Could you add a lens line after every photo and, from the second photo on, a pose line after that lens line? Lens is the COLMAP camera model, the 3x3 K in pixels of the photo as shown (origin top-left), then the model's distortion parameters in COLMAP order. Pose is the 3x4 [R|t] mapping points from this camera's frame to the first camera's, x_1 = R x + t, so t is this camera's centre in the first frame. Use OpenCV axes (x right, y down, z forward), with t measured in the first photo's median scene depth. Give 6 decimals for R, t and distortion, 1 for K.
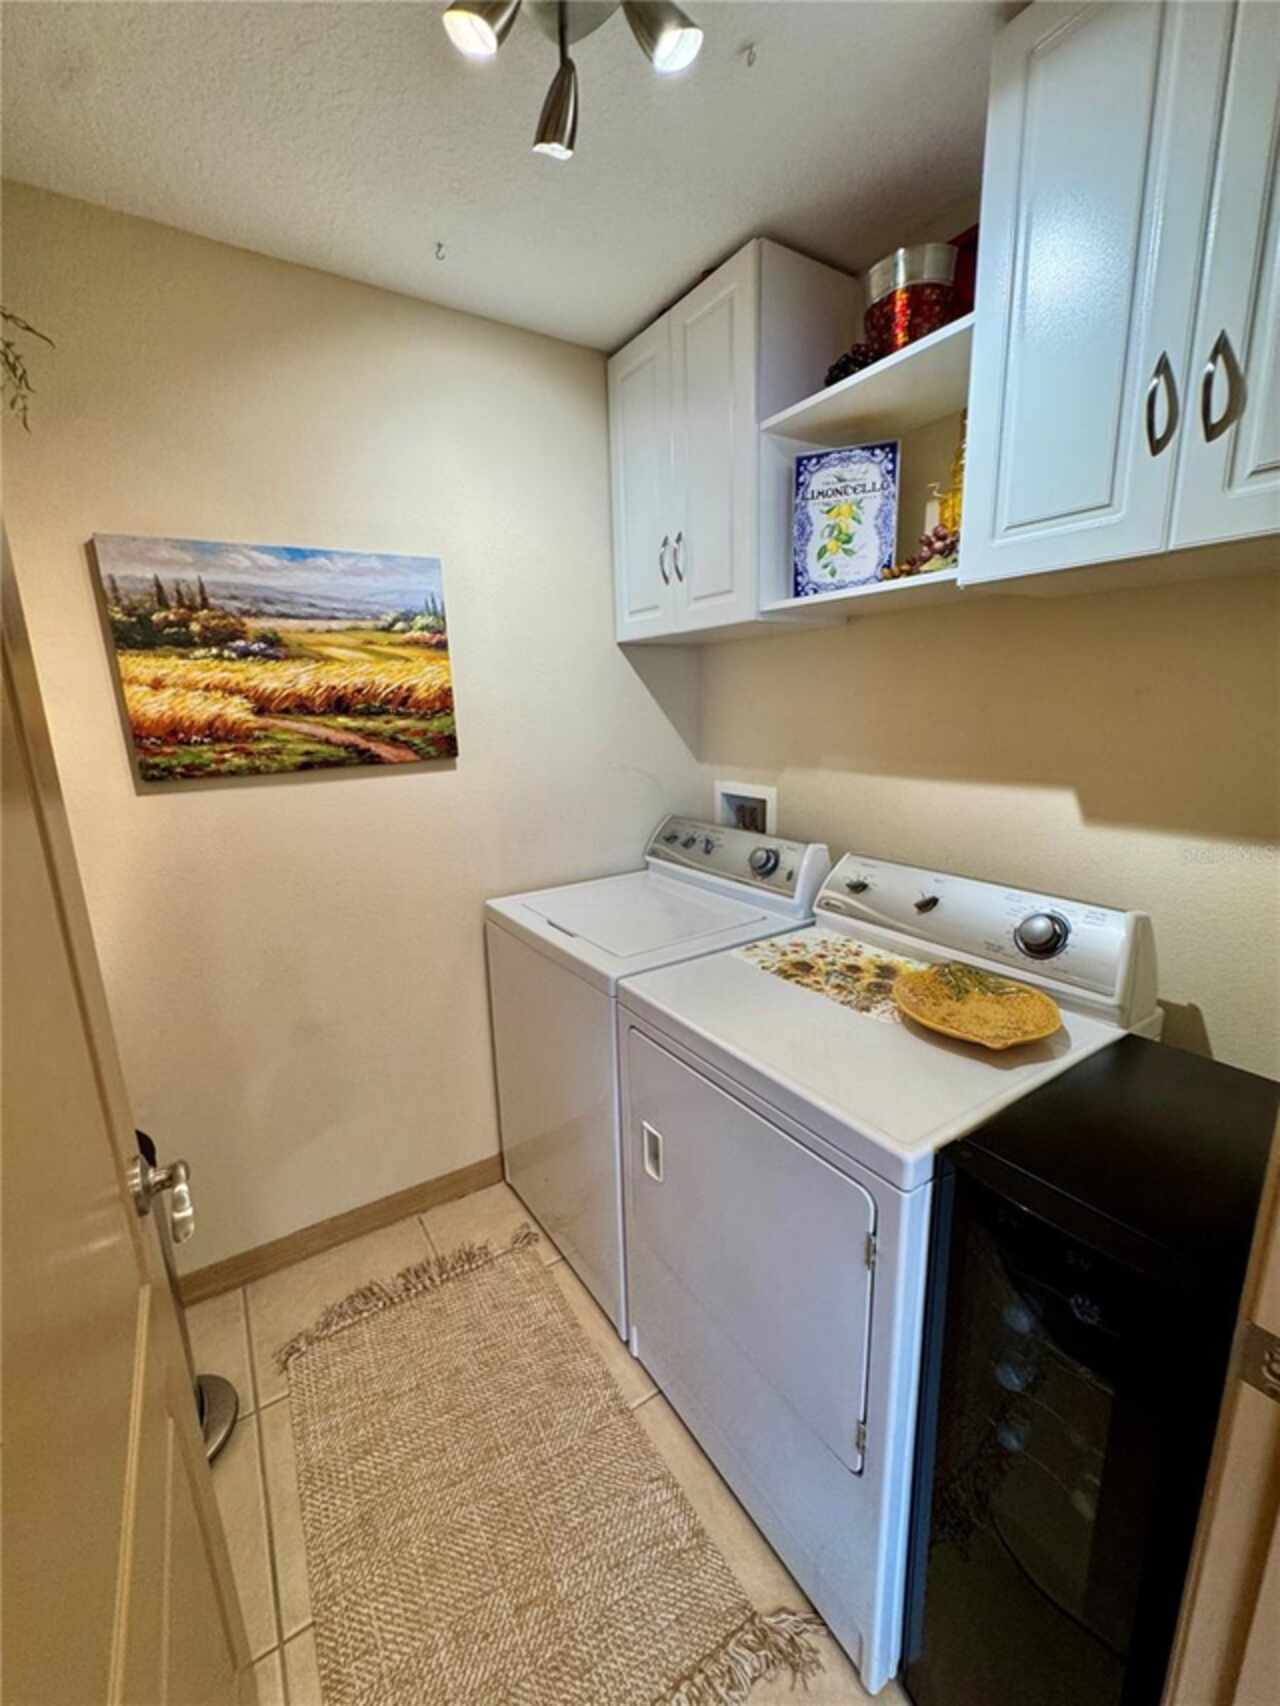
lens RADIAL K [[683.4, 0, 641.0], [0, 683.4, 852.0], [0, 0, 1]] dist [-0.003897, -0.000363]
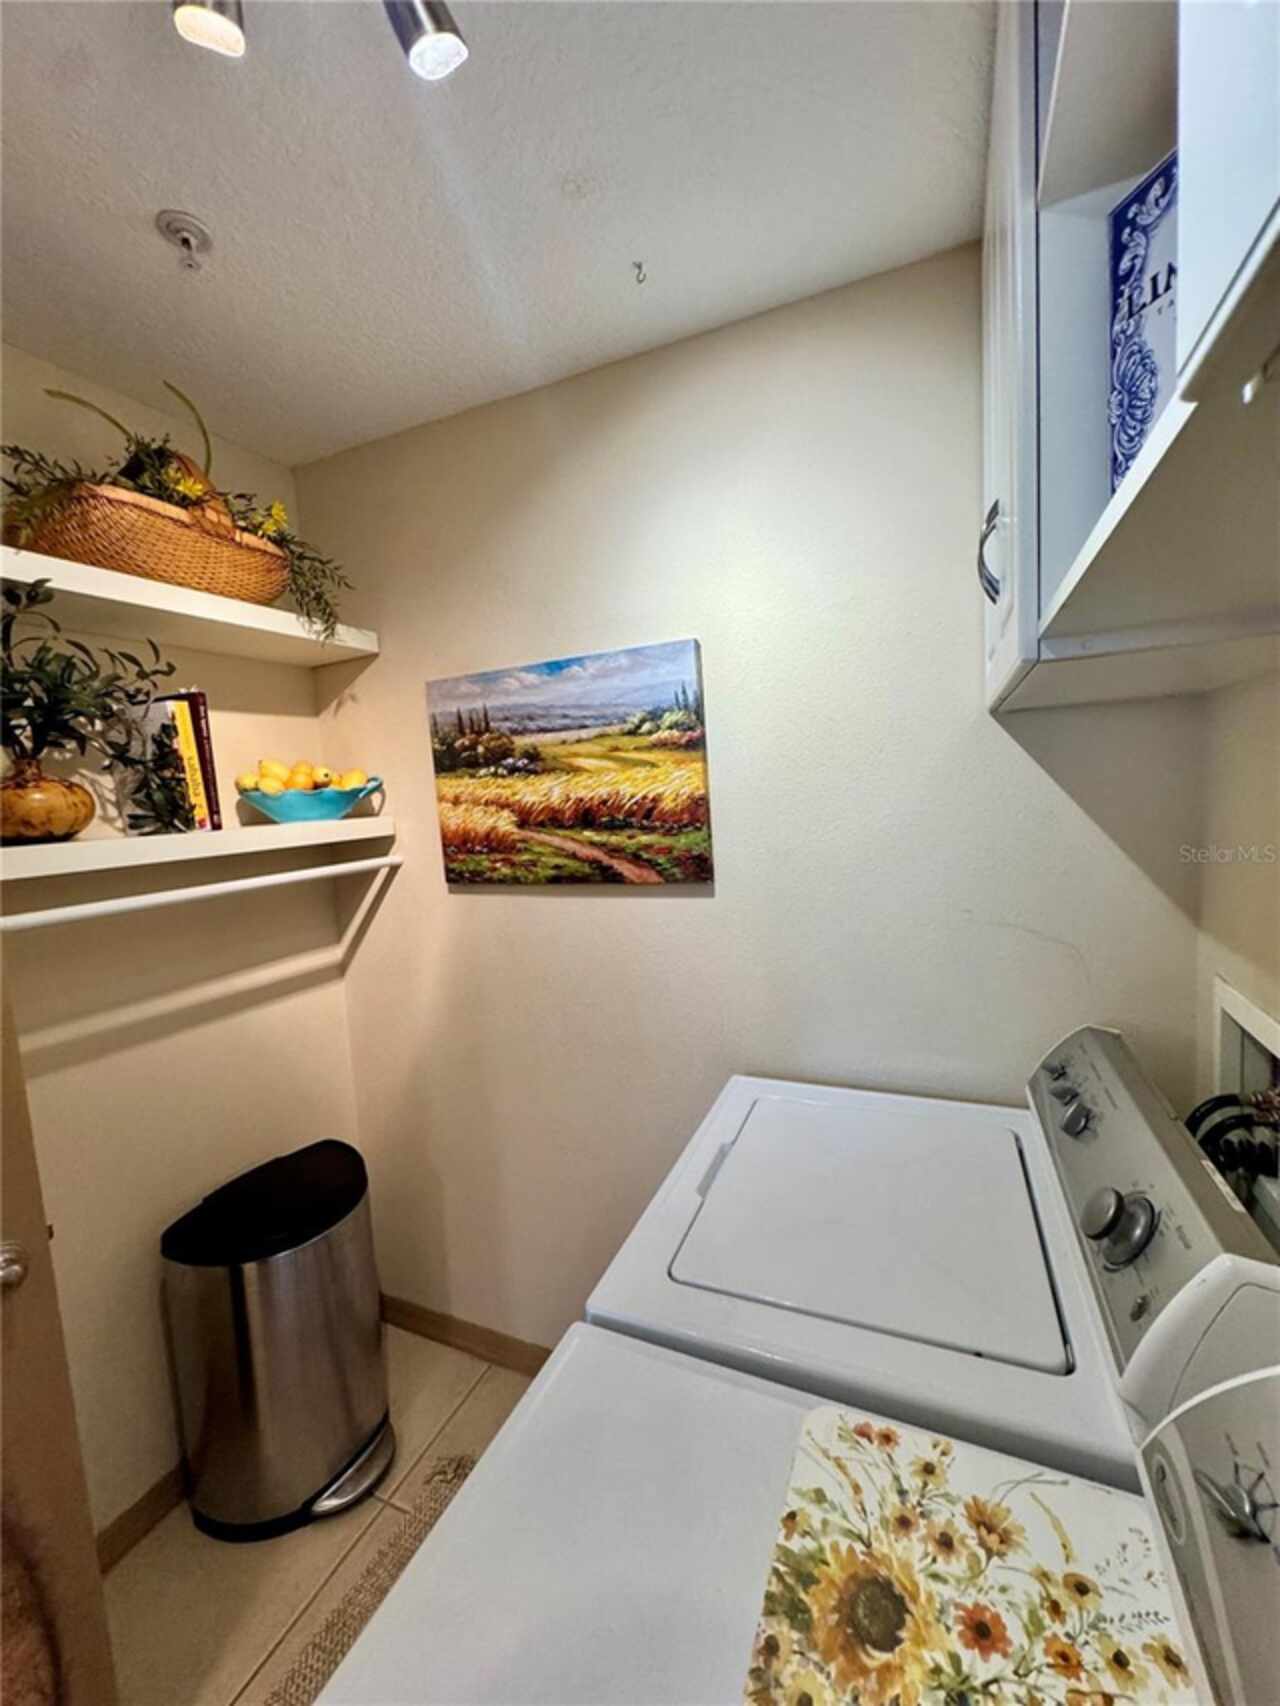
lens RADIAL K [[683.4, 0, 641.0], [0, 683.4, 852.0], [0, 0, 1]] dist [-0.003897, -0.000363]
pose [[0.539618, 0.079445, -0.838154, 0.397004], [-0.141943, 0.989872, 0.002441, -0.192047], [0.829859, 0.117653, 0.545429, 0.592130]]
